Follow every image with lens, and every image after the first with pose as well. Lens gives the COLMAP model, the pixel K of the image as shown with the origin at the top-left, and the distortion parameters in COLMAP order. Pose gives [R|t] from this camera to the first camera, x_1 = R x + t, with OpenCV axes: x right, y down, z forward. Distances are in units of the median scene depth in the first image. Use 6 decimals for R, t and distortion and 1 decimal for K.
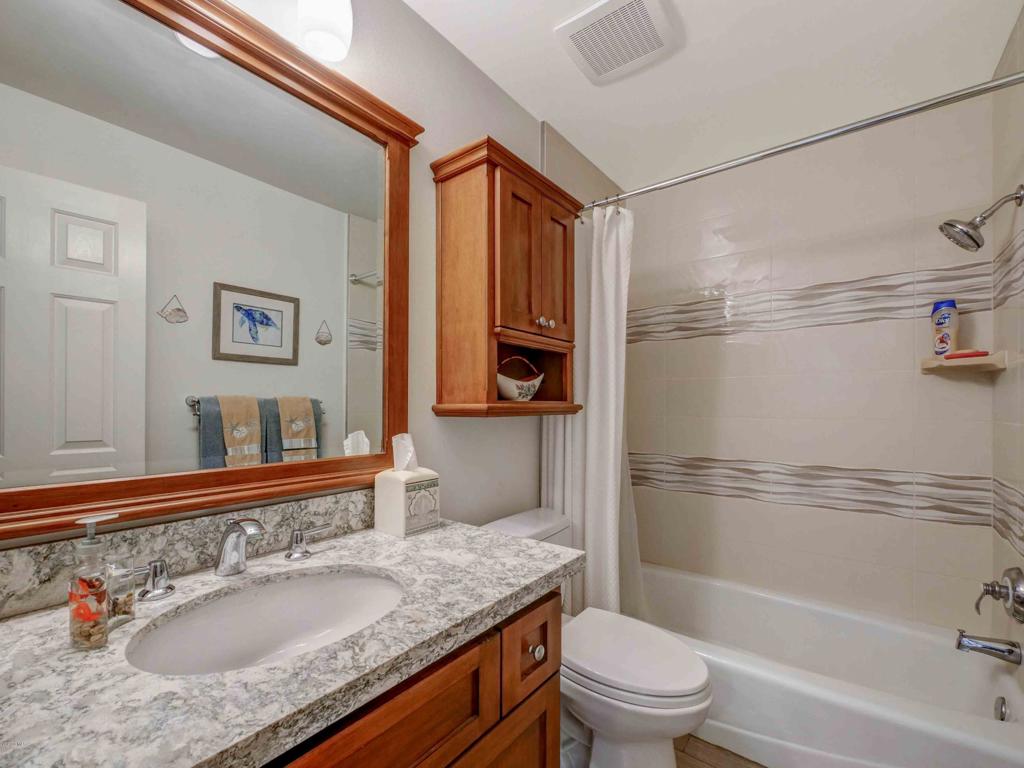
lens RADIAL K [[441.4, 0, 514.7], [0, 441.4, 407.2], [0, 0, 1]] dist [-0.000850, 0.000095]
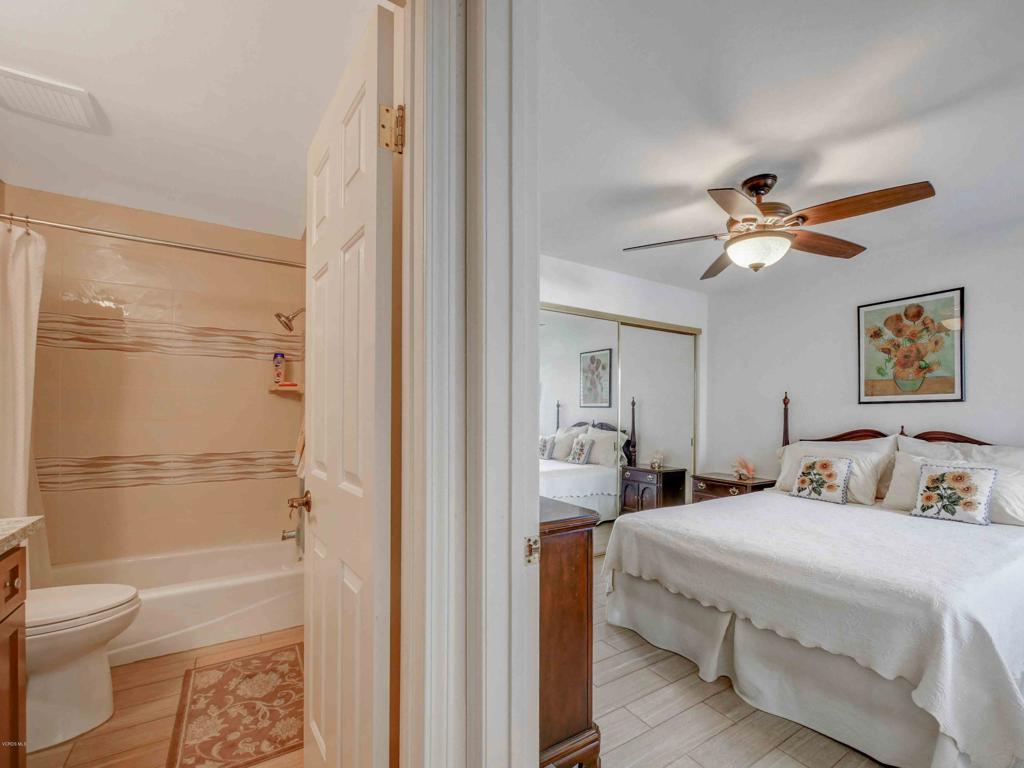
lens RADIAL K [[441.4, 0, 511.0], [0, 441.4, 412.6], [0, 0, 1]] dist [-0.000850, 0.000095]
pose [[0.350919, 0.004294, 0.936396, -0.365225], [-0.001882, 0.999991, -0.003880, 0.003984], [-0.936404, -0.000400, 0.350924, -0.502417]]
